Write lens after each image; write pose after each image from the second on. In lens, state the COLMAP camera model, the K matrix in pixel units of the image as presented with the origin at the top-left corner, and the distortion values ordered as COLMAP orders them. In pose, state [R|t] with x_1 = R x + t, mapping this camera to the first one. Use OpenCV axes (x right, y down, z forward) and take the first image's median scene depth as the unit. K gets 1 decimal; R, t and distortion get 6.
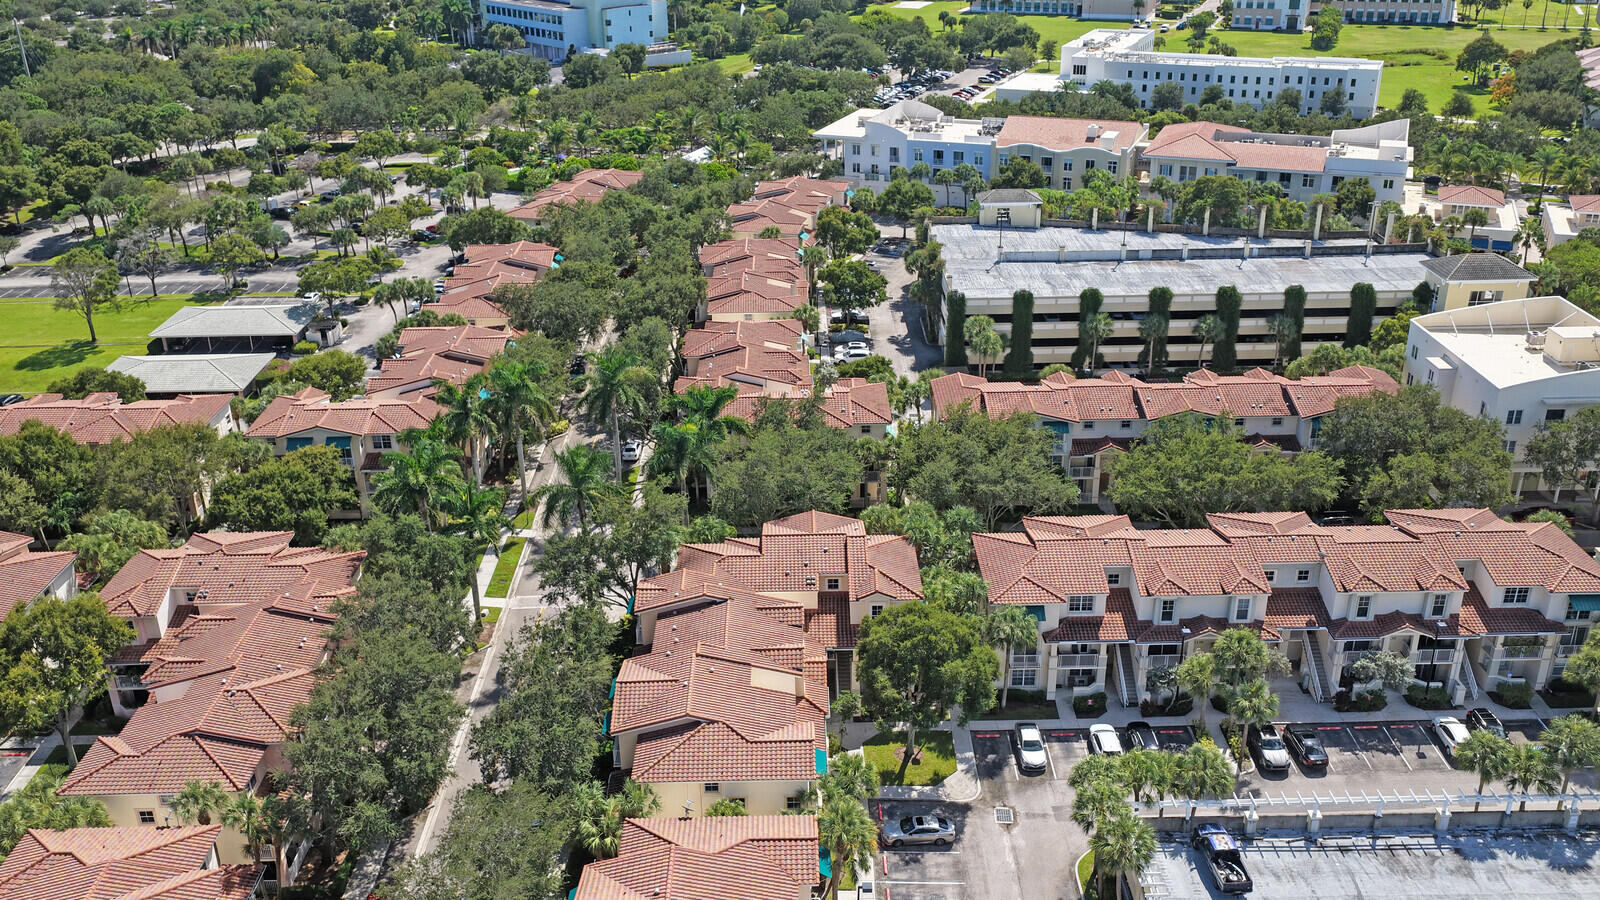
lens RADIAL K [[1339.6, 0, 810.7], [0, 1339.6, 450.3], [0, 0, 1]] dist [-0.012927, 0.042198]
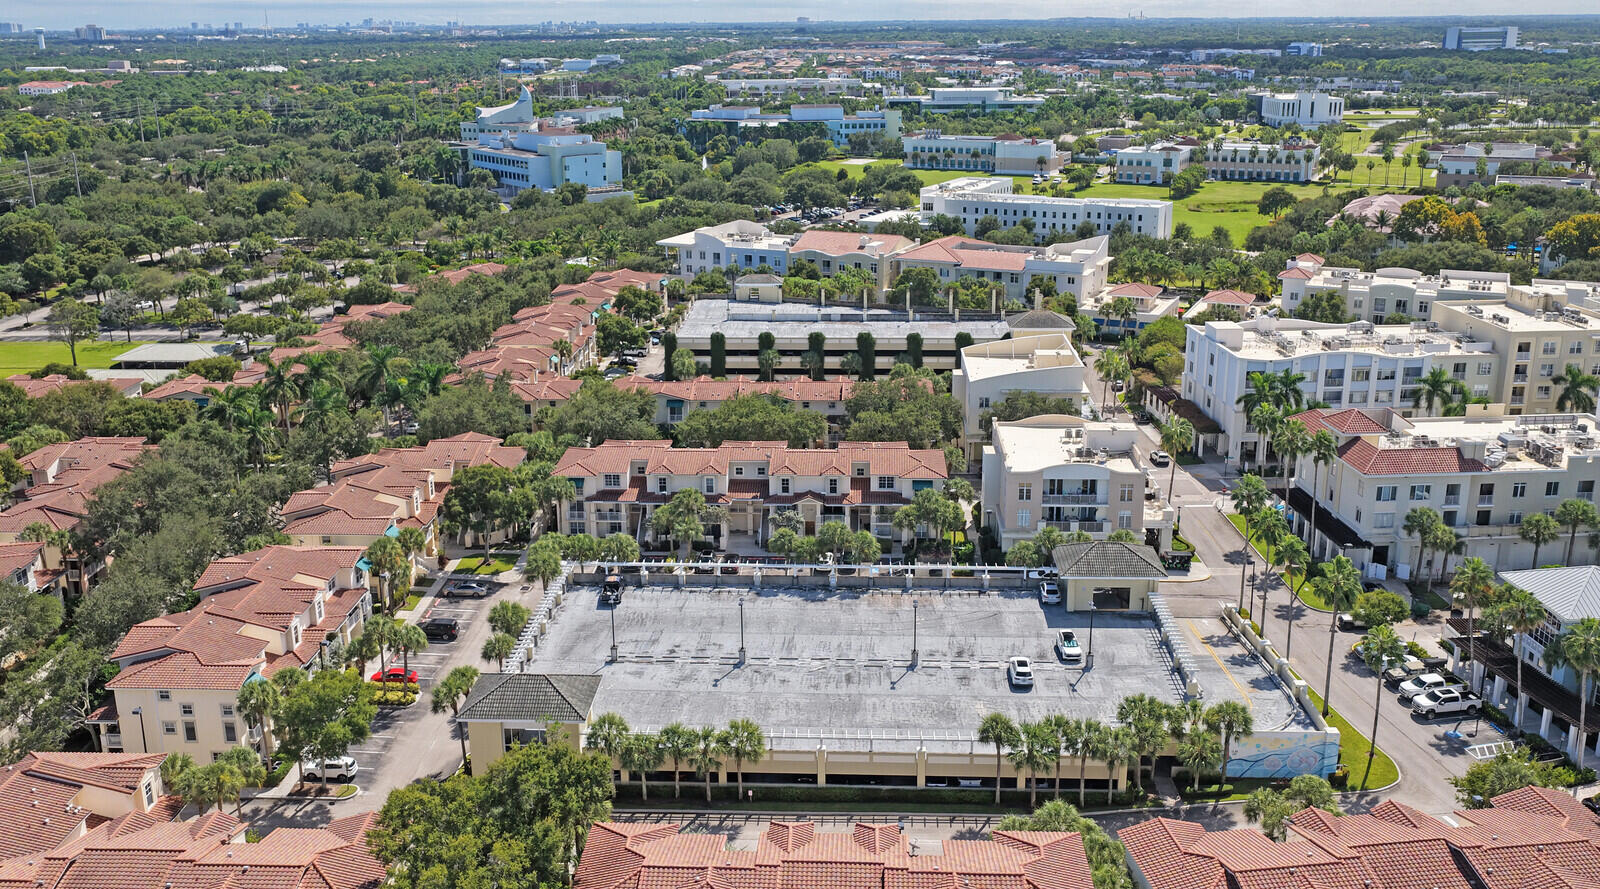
lens RADIAL K [[1339.6, 0, 795.0], [0, 1339.6, 437.0], [0, 0, 1]] dist [-0.012927, 0.042198]
pose [[0.998344, 0.025021, -0.051801, 0.218424], [-0.031405, 0.991489, -0.126344, 0.112370], [0.048199, 0.127762, 0.990633, -0.250480]]
